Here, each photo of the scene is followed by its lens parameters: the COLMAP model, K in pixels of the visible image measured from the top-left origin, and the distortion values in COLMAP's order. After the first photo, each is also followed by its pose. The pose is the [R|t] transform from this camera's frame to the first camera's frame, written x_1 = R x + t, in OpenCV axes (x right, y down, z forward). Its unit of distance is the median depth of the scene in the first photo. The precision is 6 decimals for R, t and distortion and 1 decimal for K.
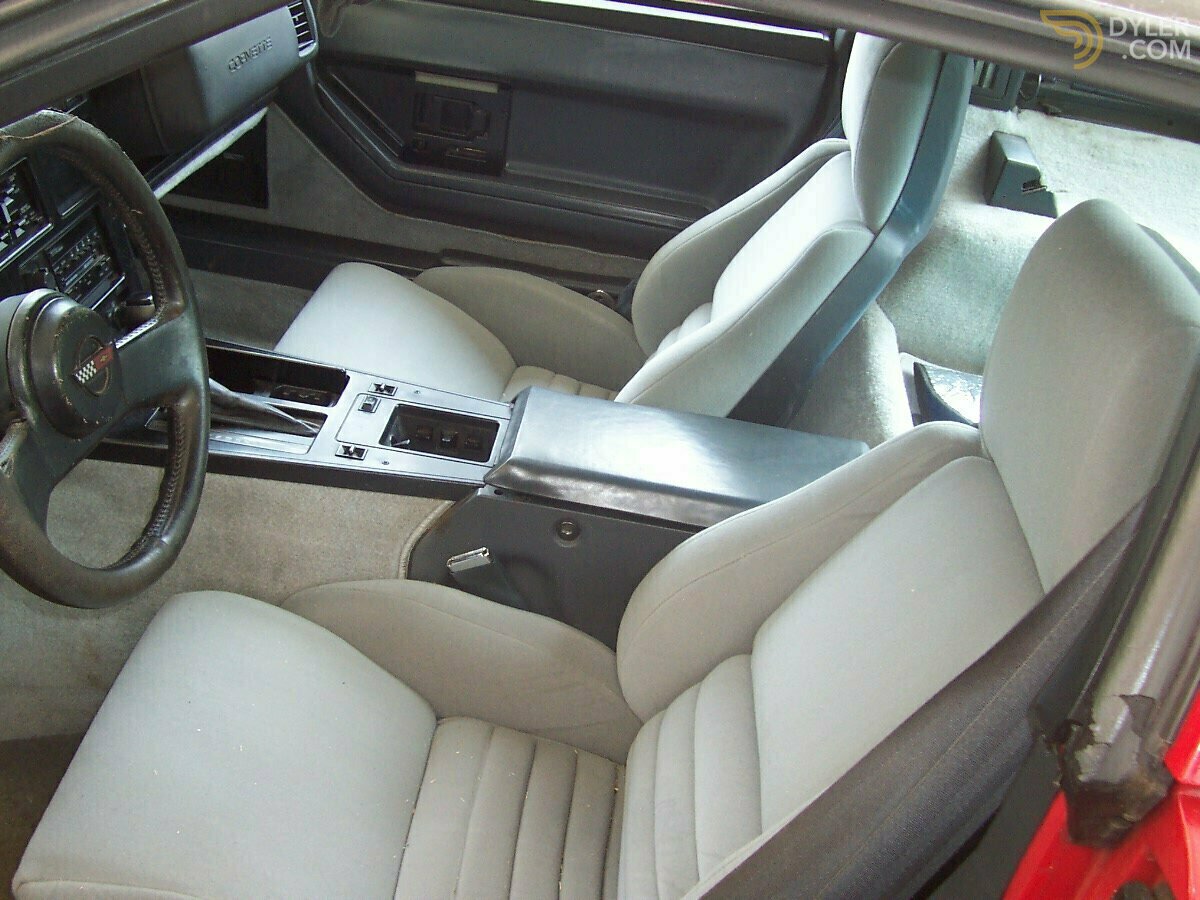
lens RADIAL K [[1318.9, 0, 601.2], [0, 1318.9, 450.5], [0, 0, 1]] dist [-0.143687, 0.000000]
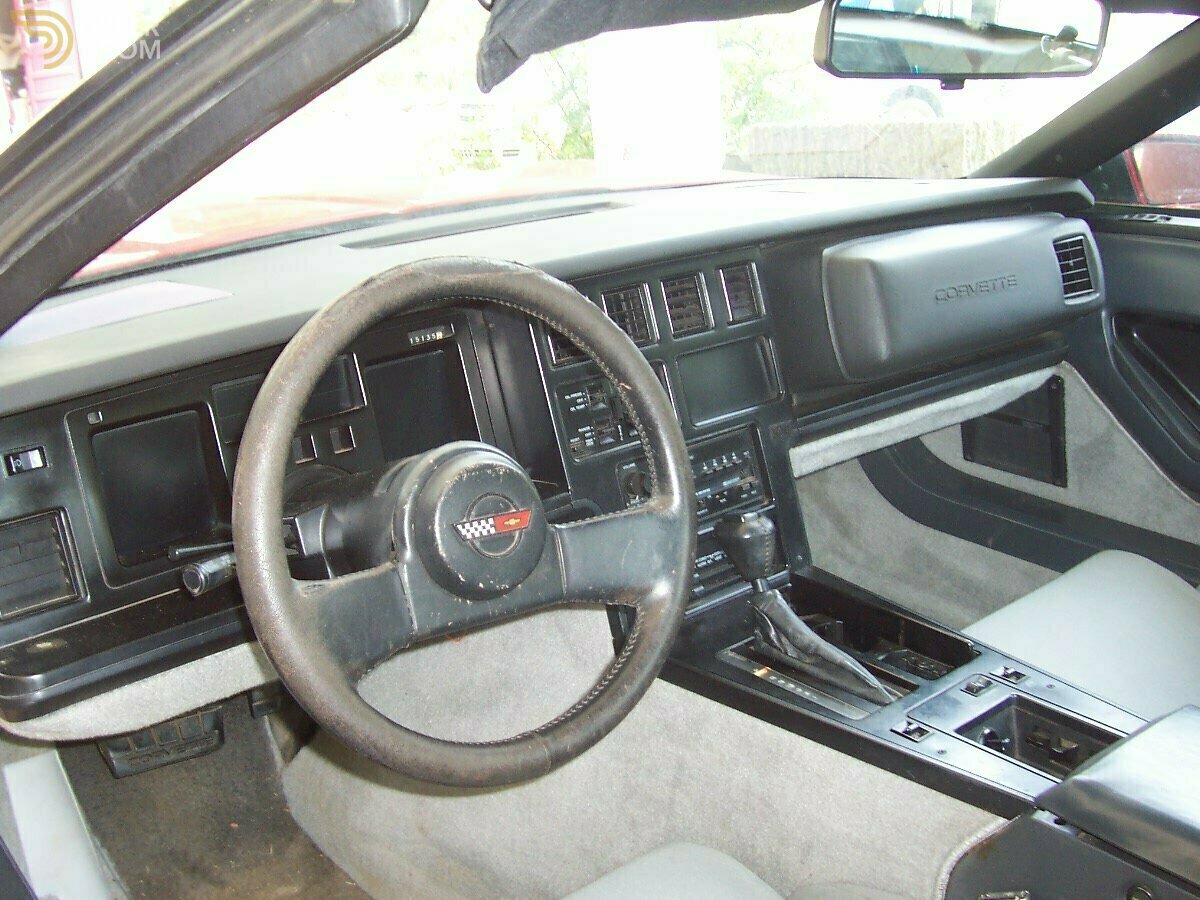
lens RADIAL K [[1318.9, 0, 600.4], [0, 1318.9, 449.4], [0, 0, 1]] dist [-0.143687, 0.000000]
pose [[0.680668, 0.058844, -0.730225, 0.238555], [-0.249758, 0.955693, -0.155796, 0.007556], [0.688703, 0.288425, 0.665207, 0.266799]]
